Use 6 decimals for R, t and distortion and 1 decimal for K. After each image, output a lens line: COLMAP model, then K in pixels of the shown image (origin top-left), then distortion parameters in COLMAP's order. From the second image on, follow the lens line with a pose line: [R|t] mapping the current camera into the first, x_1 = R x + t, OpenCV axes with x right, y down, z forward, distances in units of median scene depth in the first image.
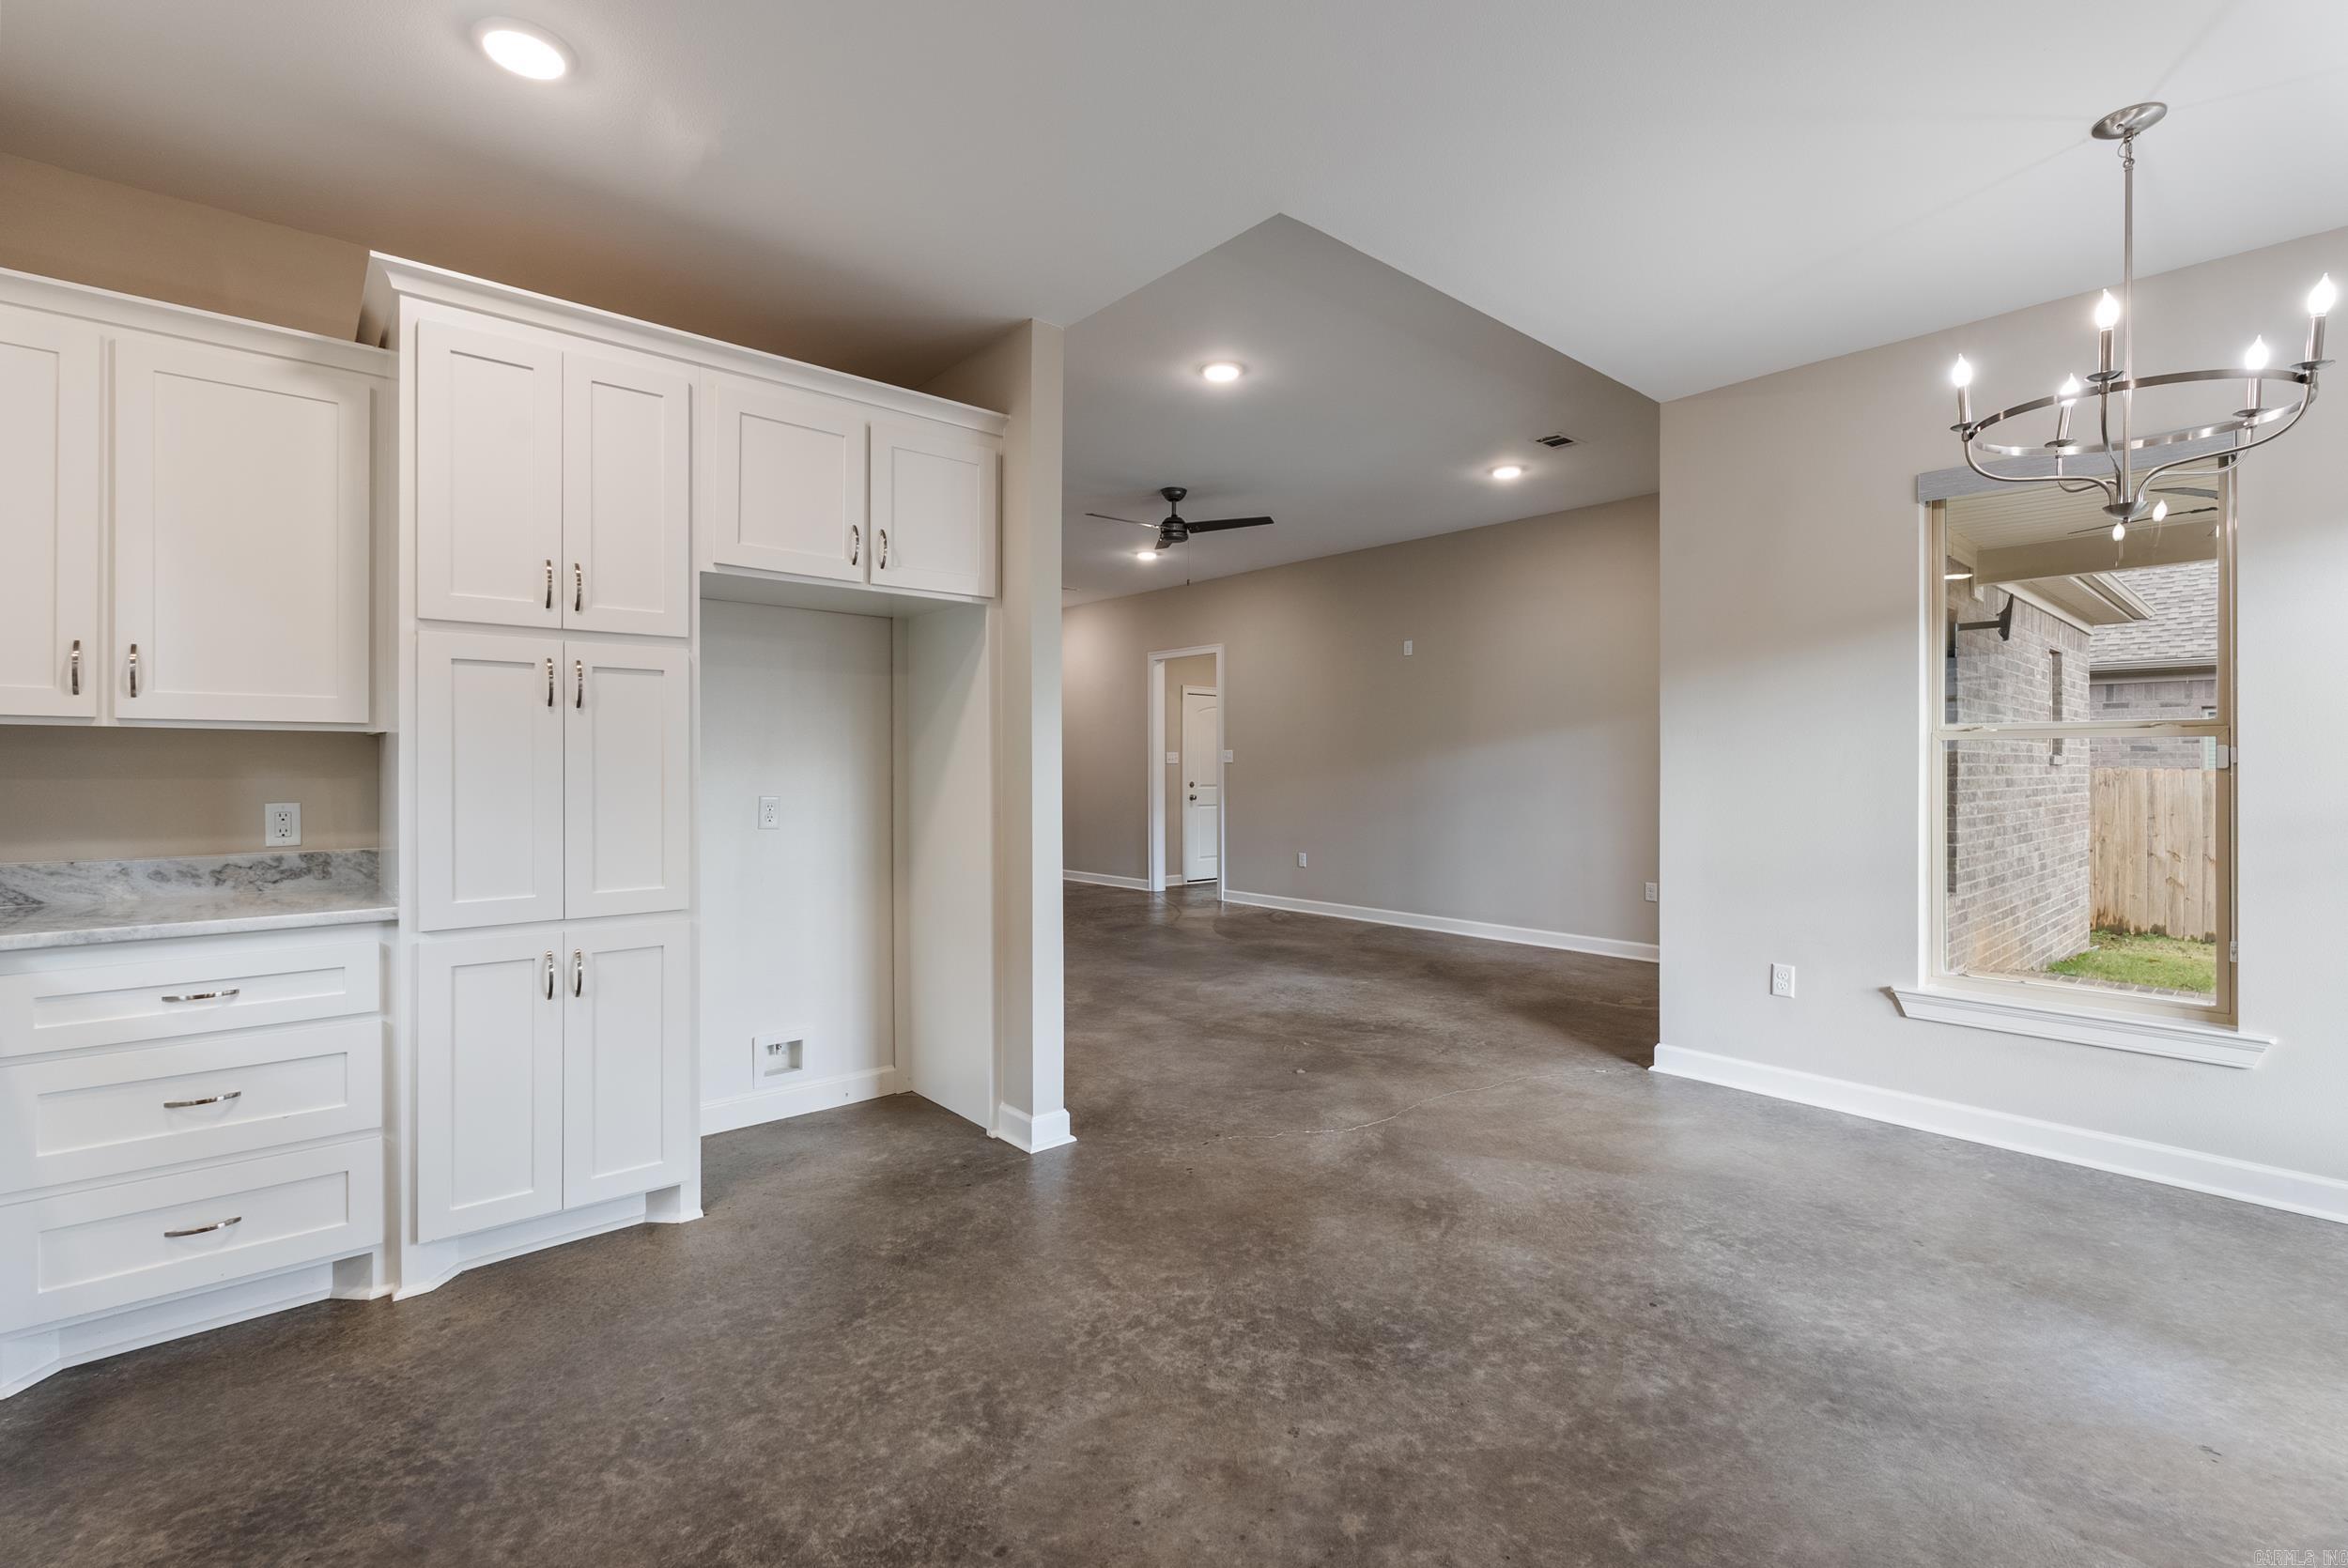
lens RADIAL K [[1035.5, 0, 1177.3], [0, 1035.5, 776.1], [0, 0, 1]] dist [-0.004352, -0.000508]
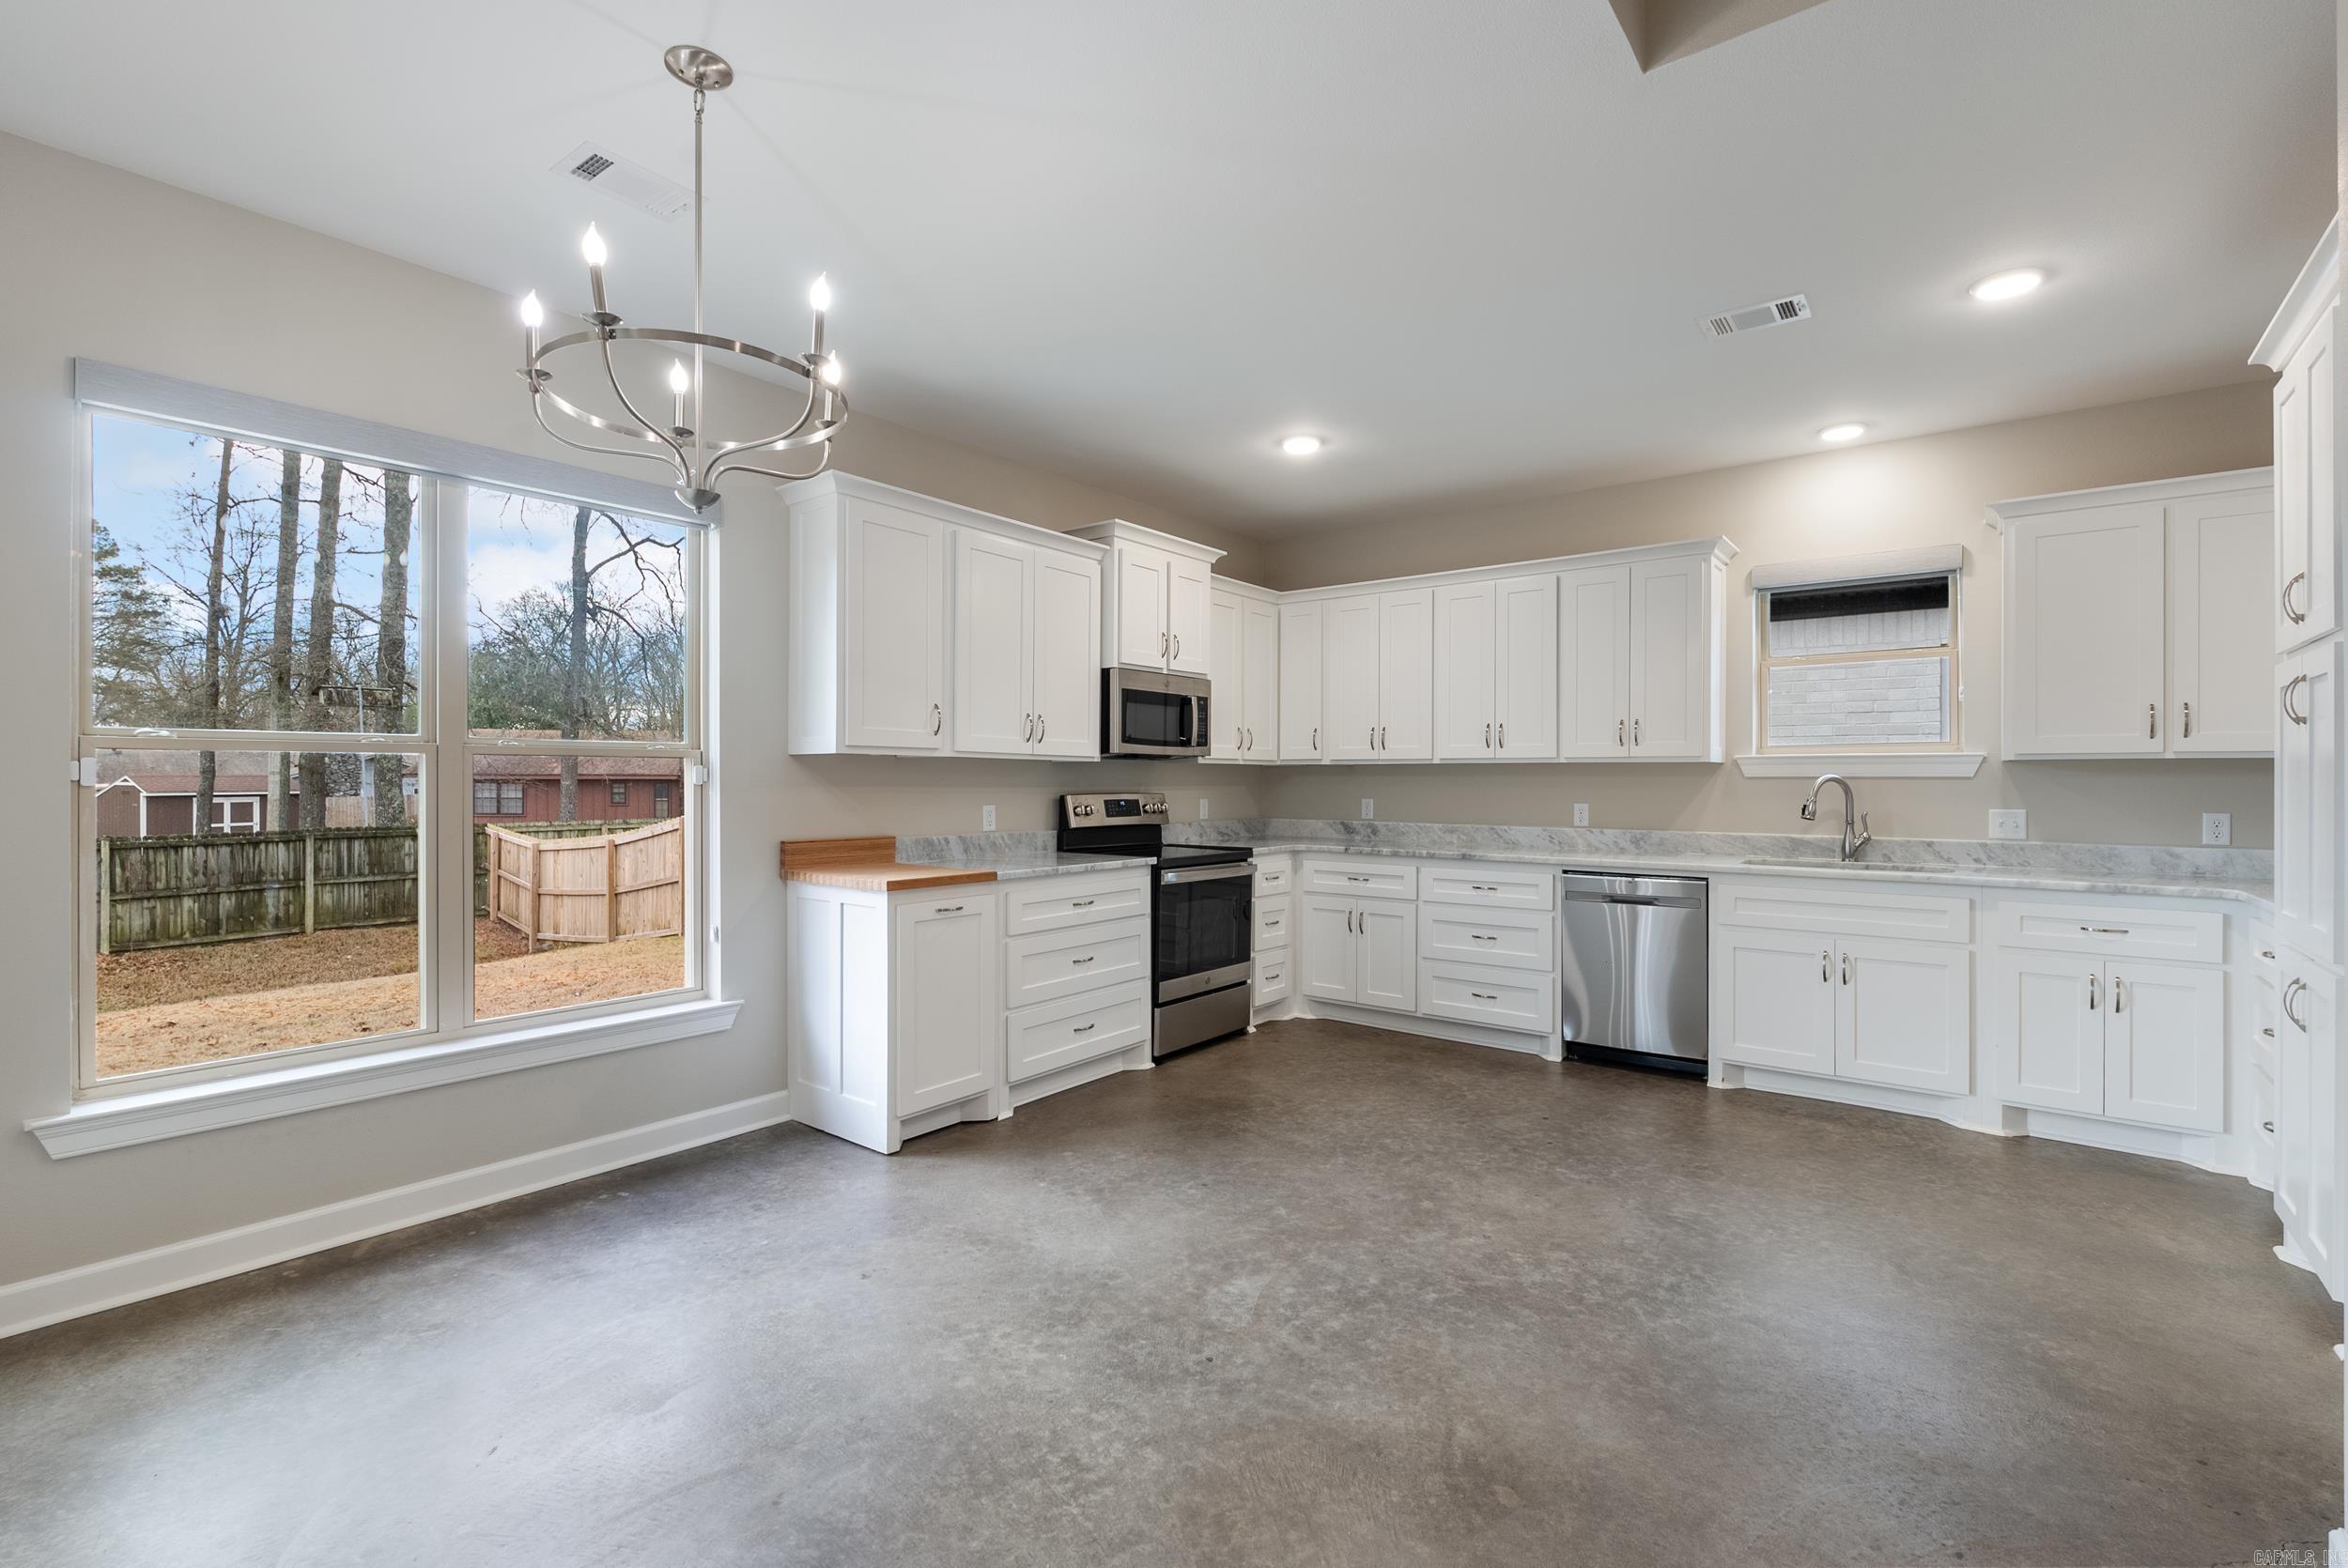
lens RADIAL K [[1035.5, 0, 1180.6], [0, 1035.5, 771.1], [0, 0, 1]] dist [-0.004352, -0.000508]
pose [[-0.982458, -0.003238, -0.186454, 0.719573], [-0.003220, 0.999995, -0.000399, -0.023244], [0.186454, 0.000208, -0.982464, 2.081396]]
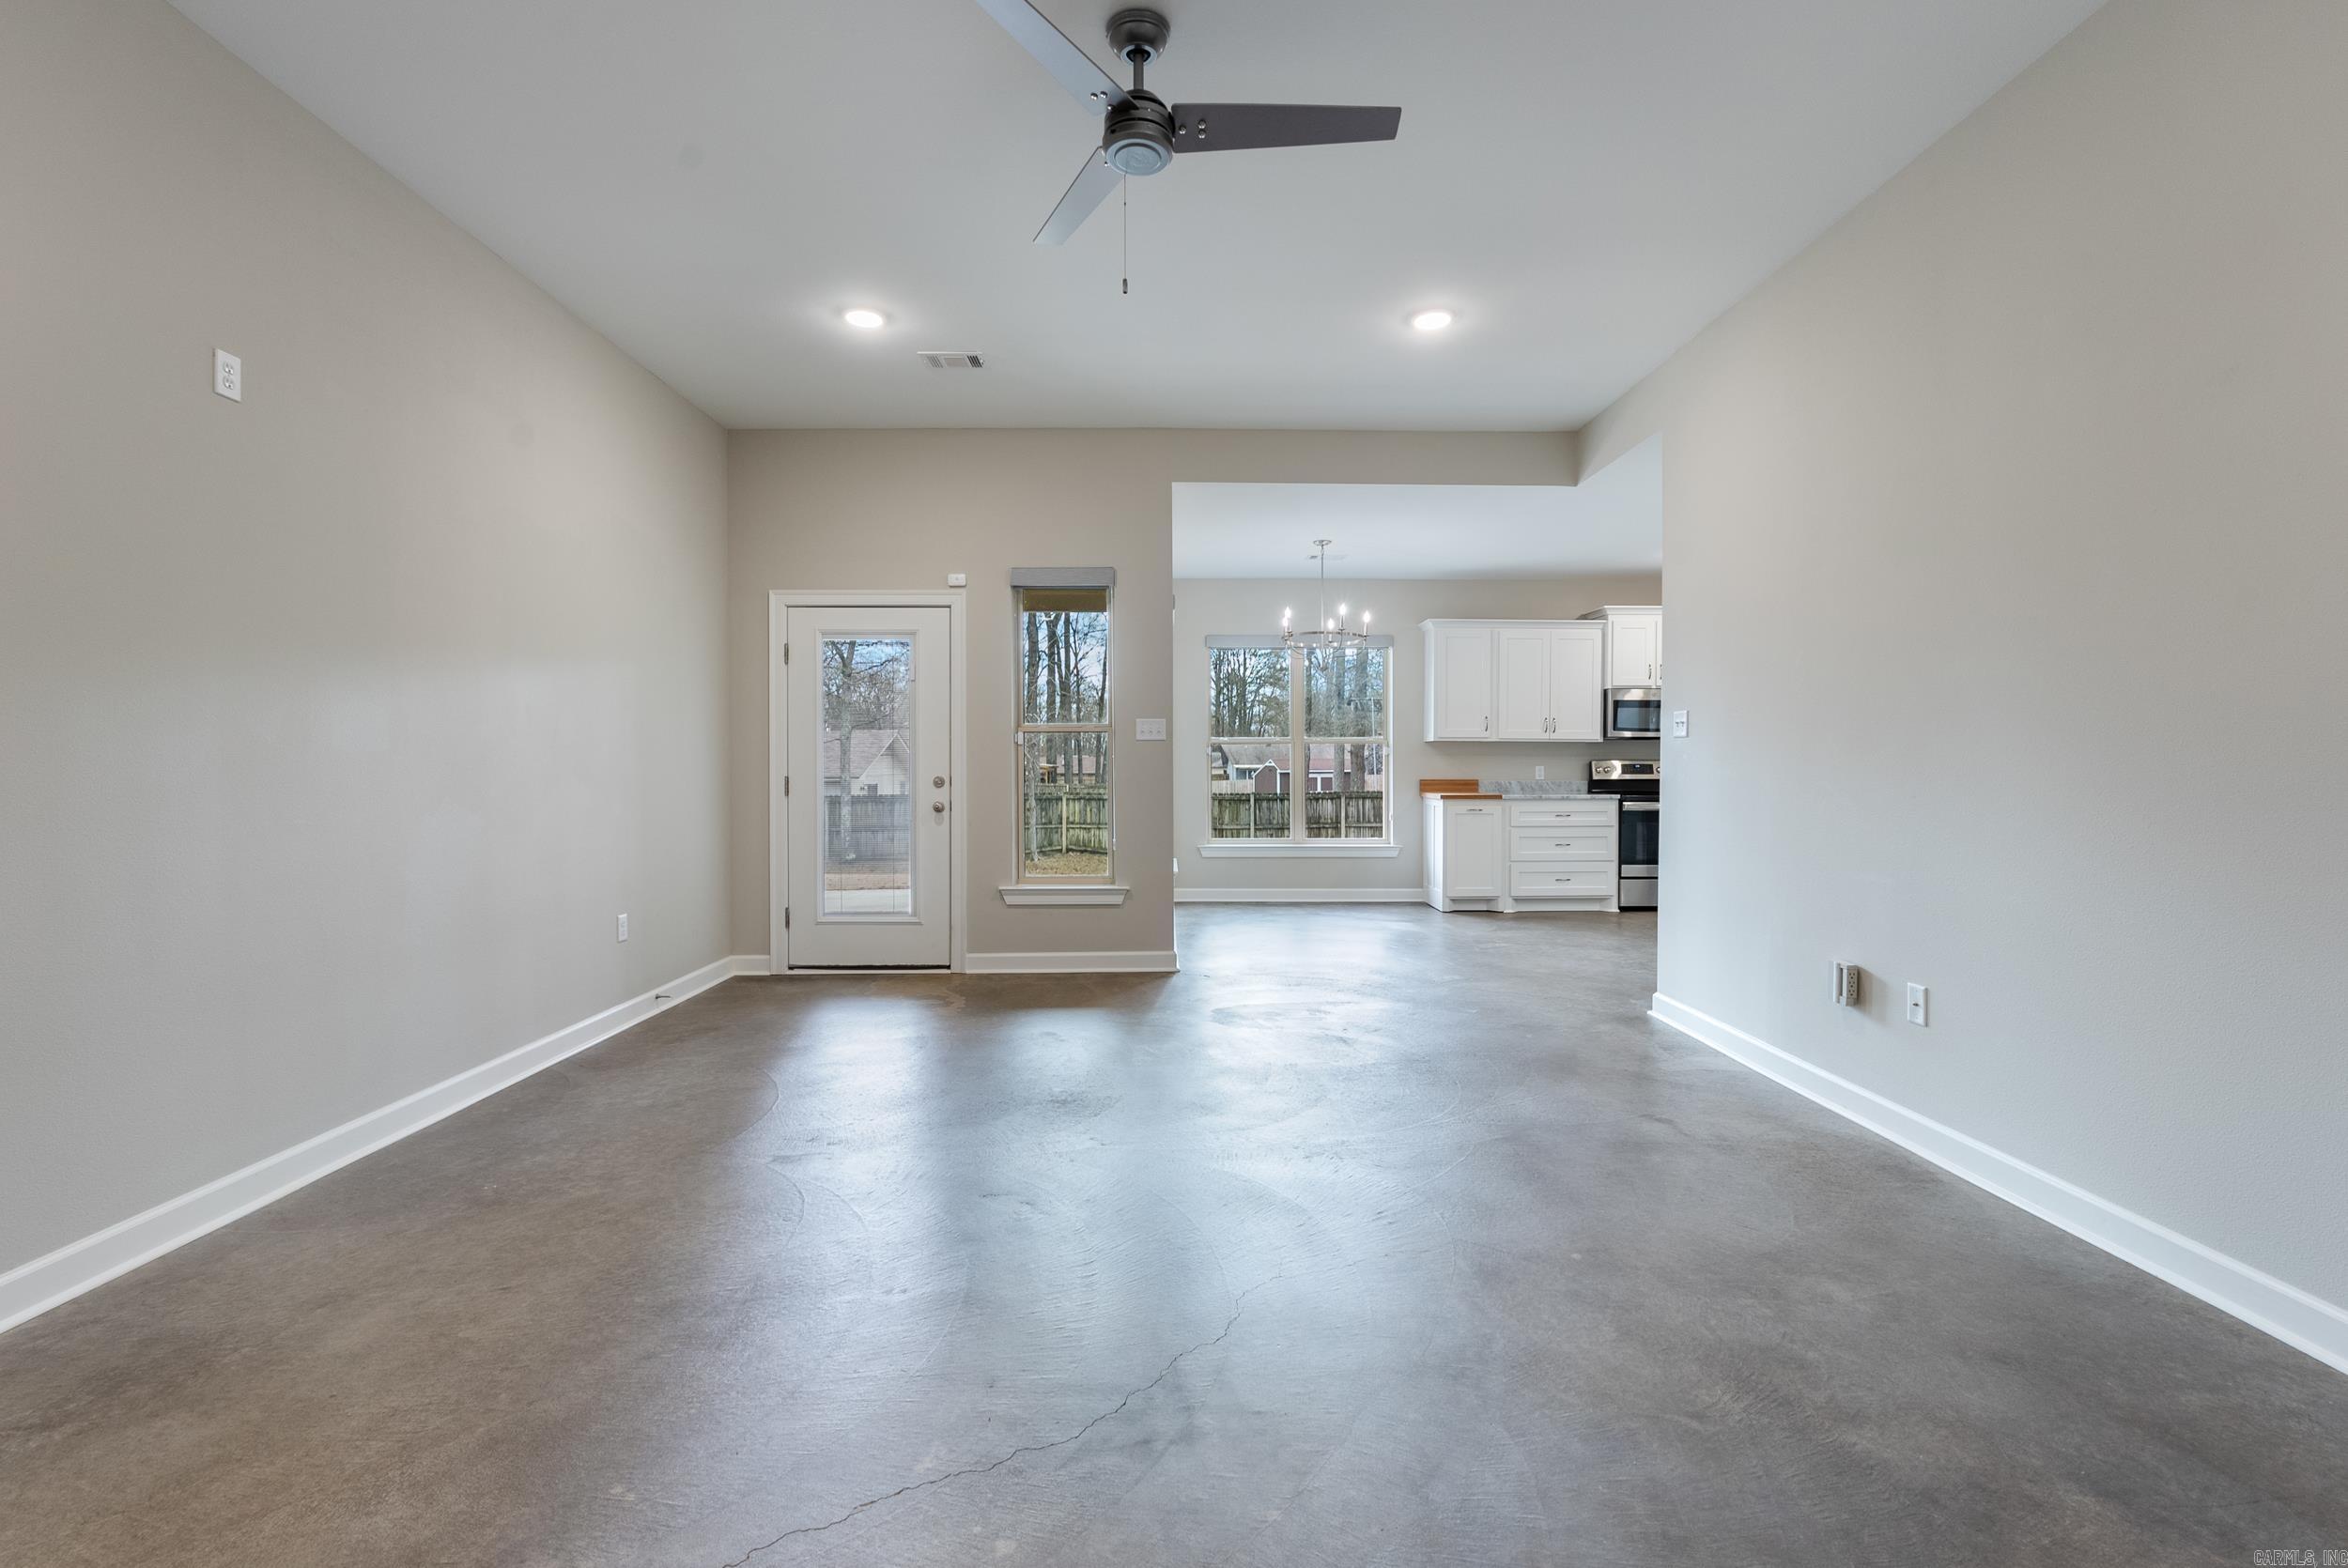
lens RADIAL K [[1035.5, 0, 1180.0], [0, 1035.5, 779.6], [0, 0, 1]] dist [-0.004352, -0.000508]
pose [[-0.760590, -0.009443, 0.649164, -0.813412], [0.006570, 0.999731, 0.022240, 0.001606], [-0.649199, 0.021181, -0.760323, 3.854582]]
